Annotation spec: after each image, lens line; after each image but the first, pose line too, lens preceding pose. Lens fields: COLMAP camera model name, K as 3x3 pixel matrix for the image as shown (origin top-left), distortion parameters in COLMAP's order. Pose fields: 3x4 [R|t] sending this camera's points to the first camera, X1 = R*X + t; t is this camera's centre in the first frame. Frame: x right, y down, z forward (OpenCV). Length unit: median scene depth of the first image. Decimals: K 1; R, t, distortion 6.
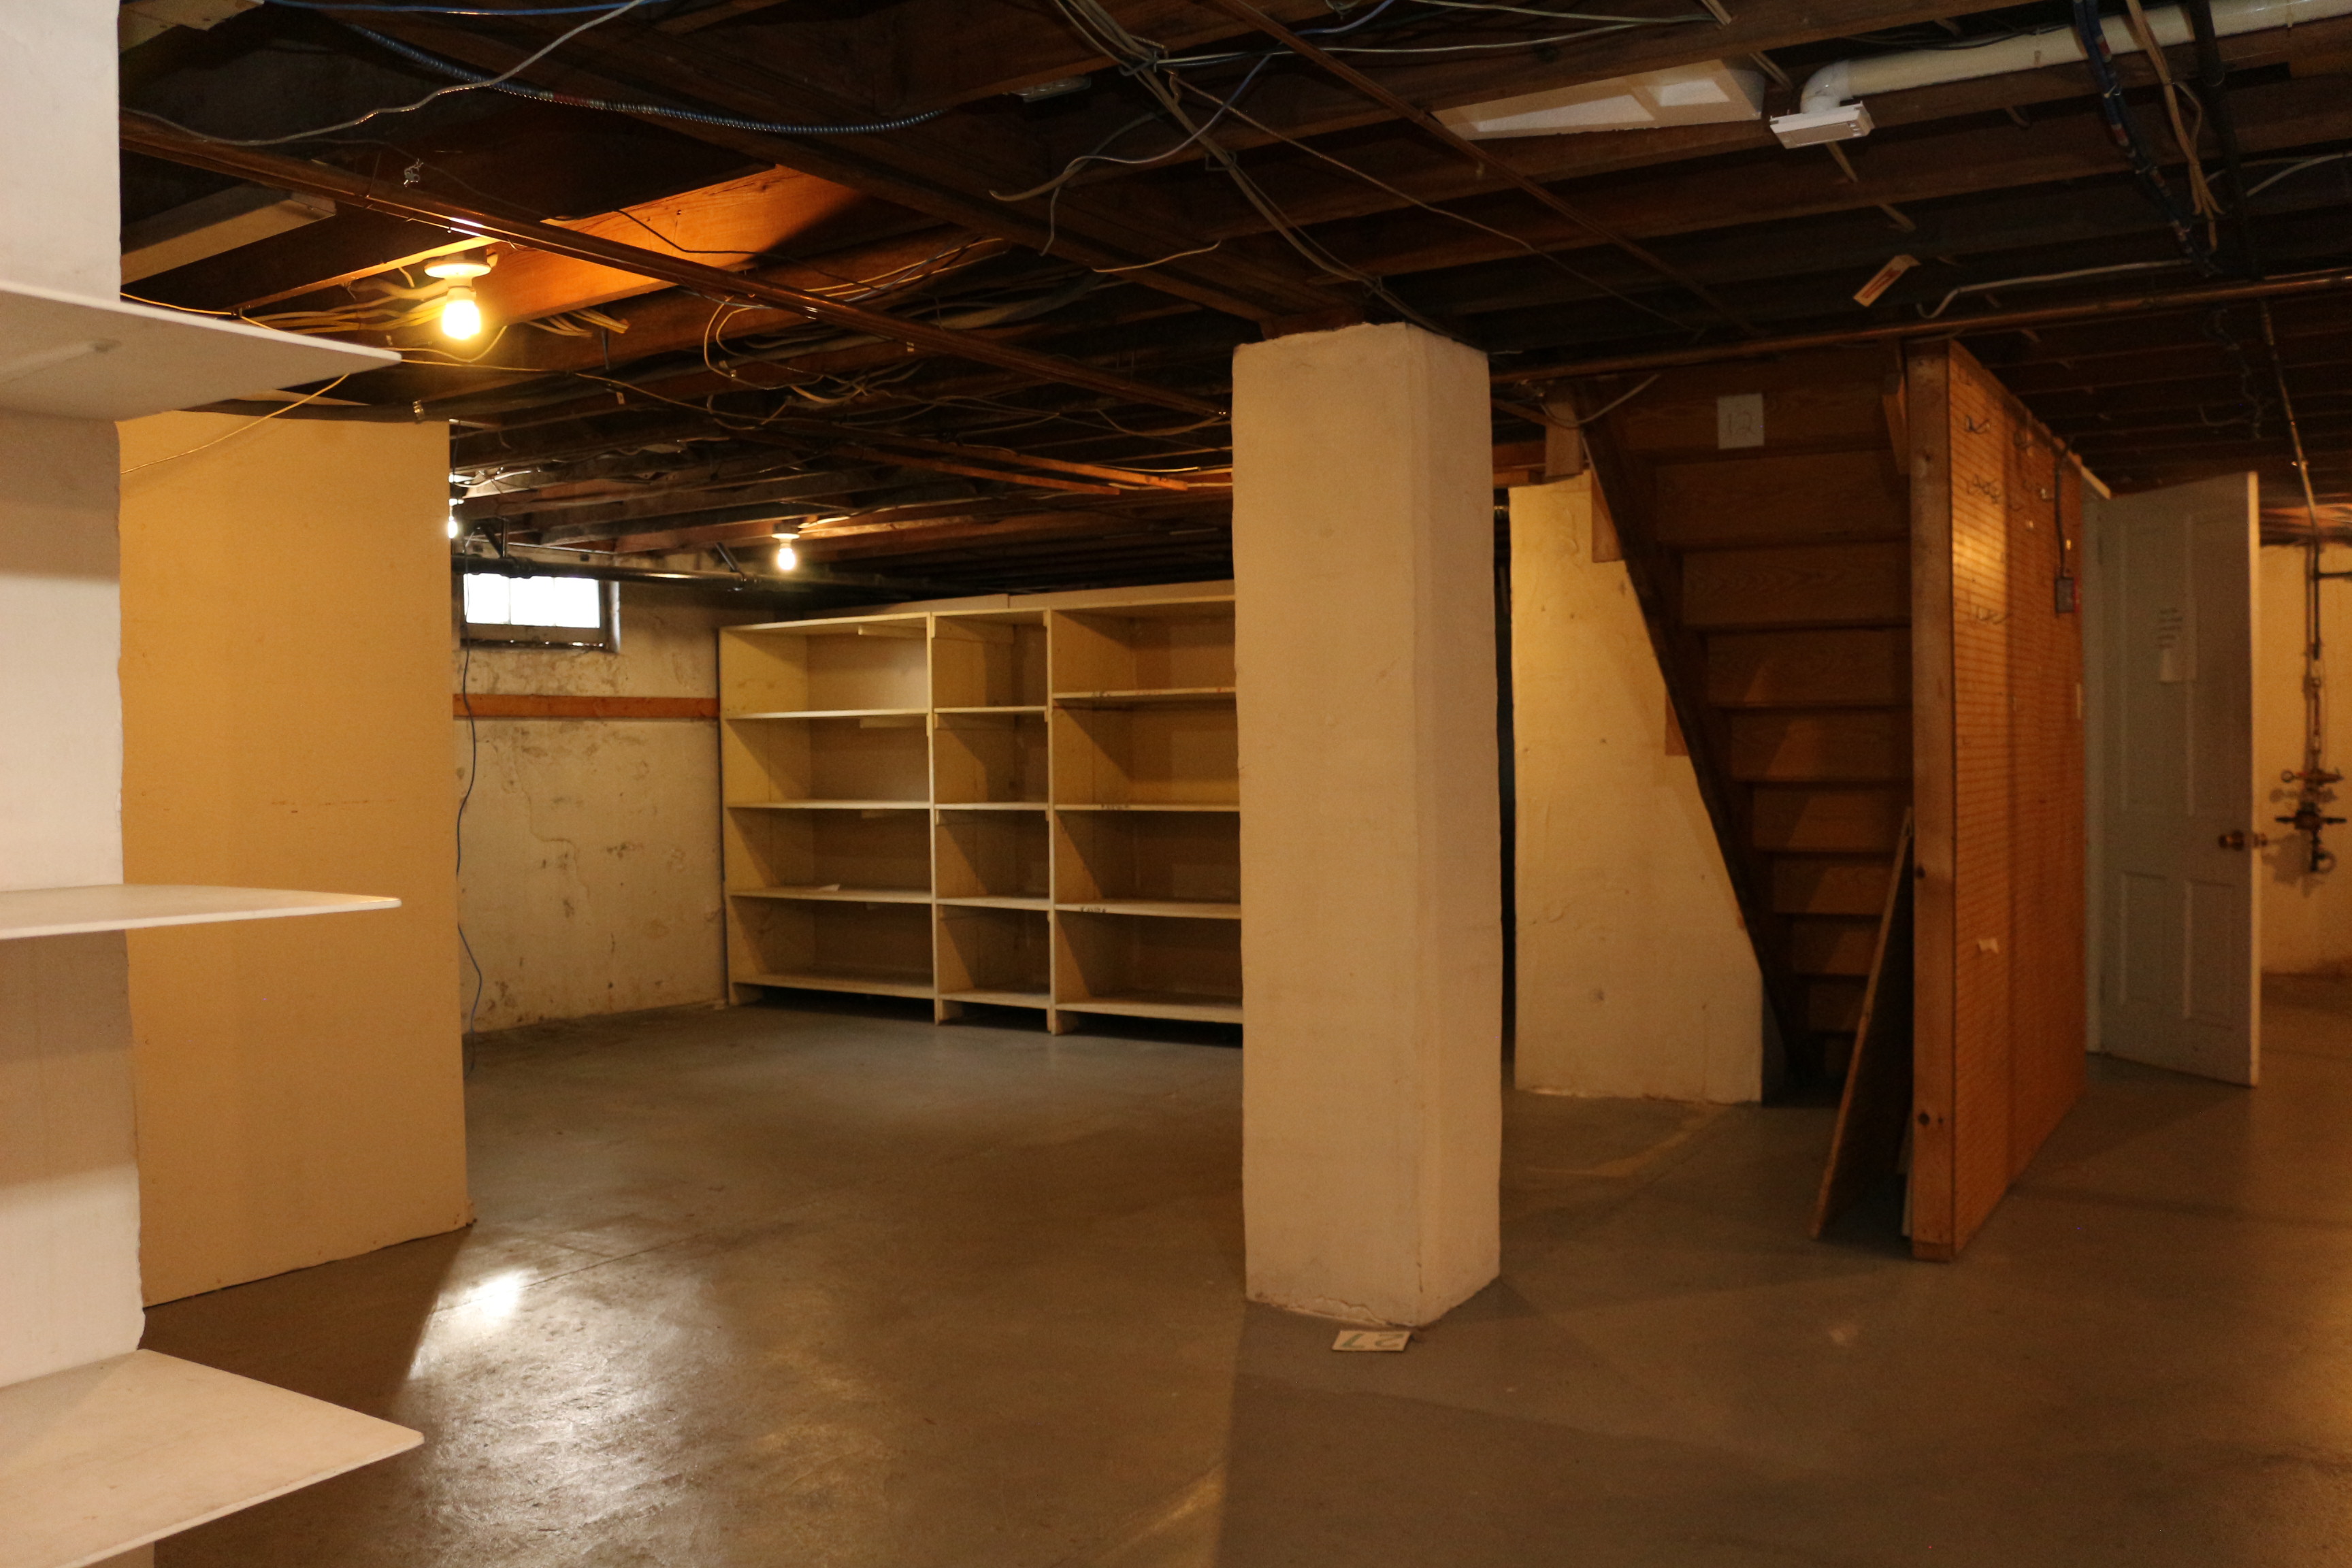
lens RADIAL K [[1949.2, 0, 1174.4], [0, 1949.2, 781.6], [0, 0, 1]] dist [-0.114981, 0.020859]
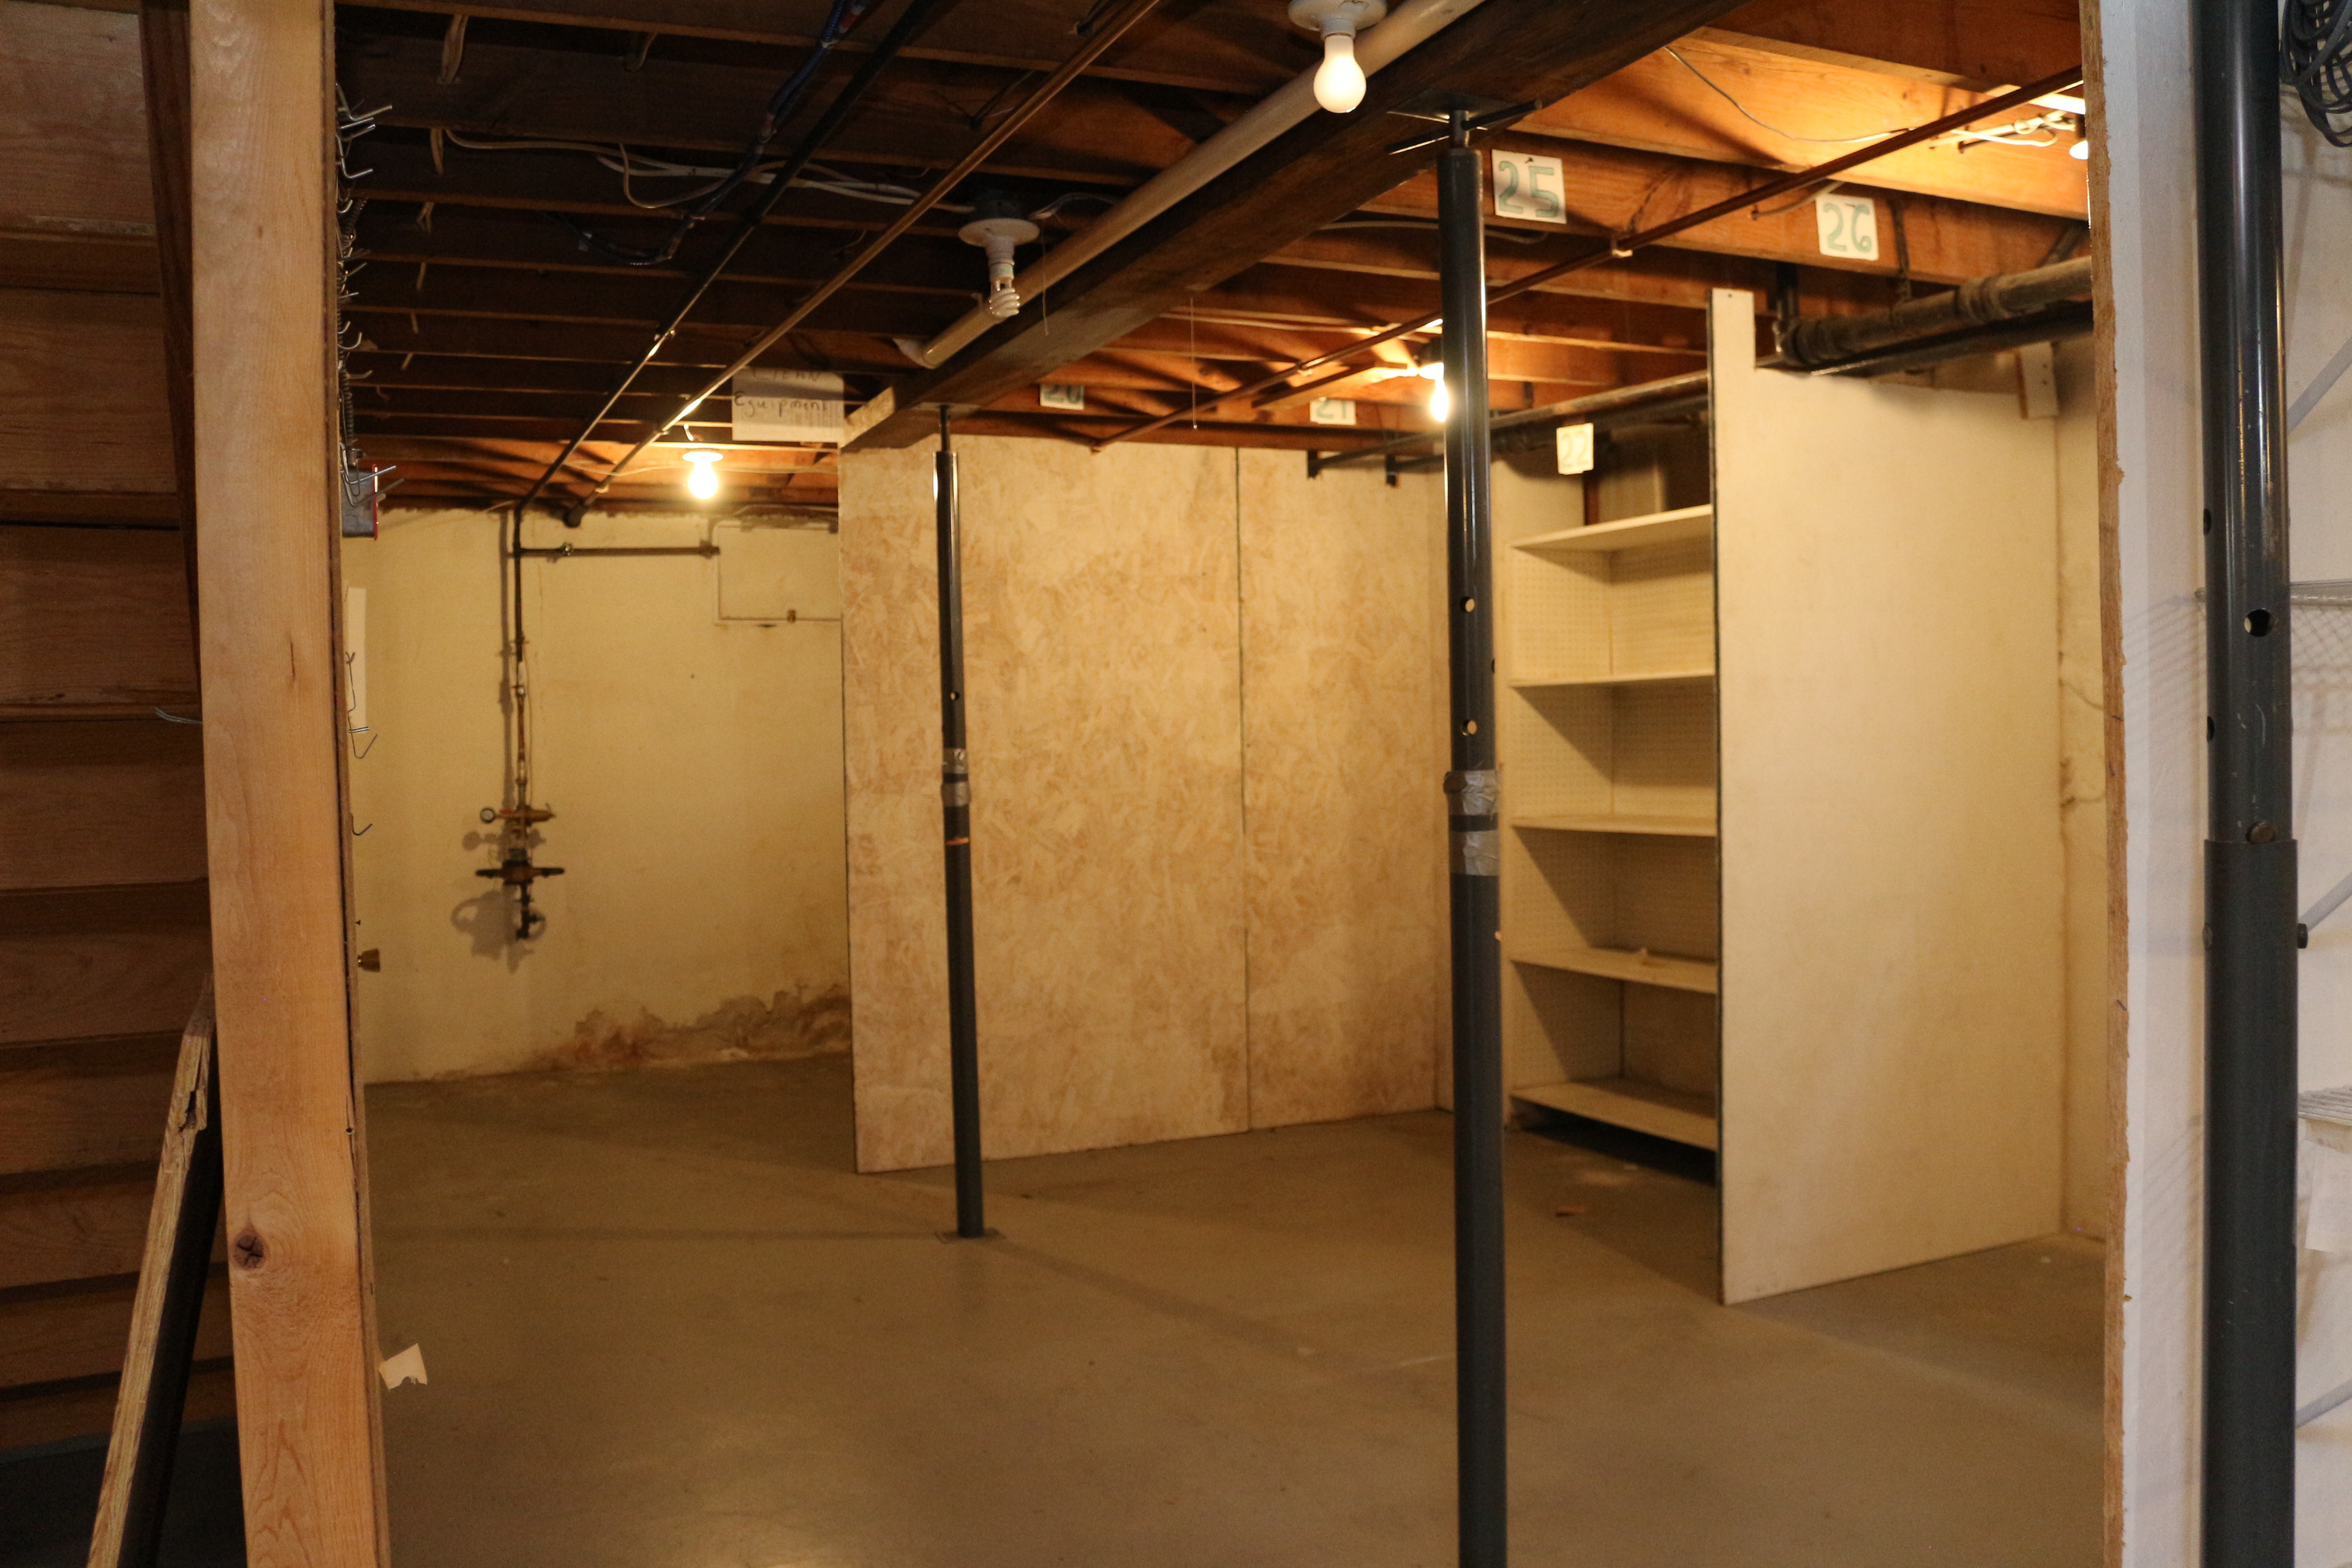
lens RADIAL K [[1949.2, 0, 1175.8], [0, 1949.2, 786.5], [0, 0, 1]] dist [-0.114981, 0.020859]
pose [[0.557814, -0.018178, 0.829767, 0.106655], [0.024554, 0.999684, 0.005395, -0.011736], [-0.829603, 0.017365, 0.558084, 0.338319]]
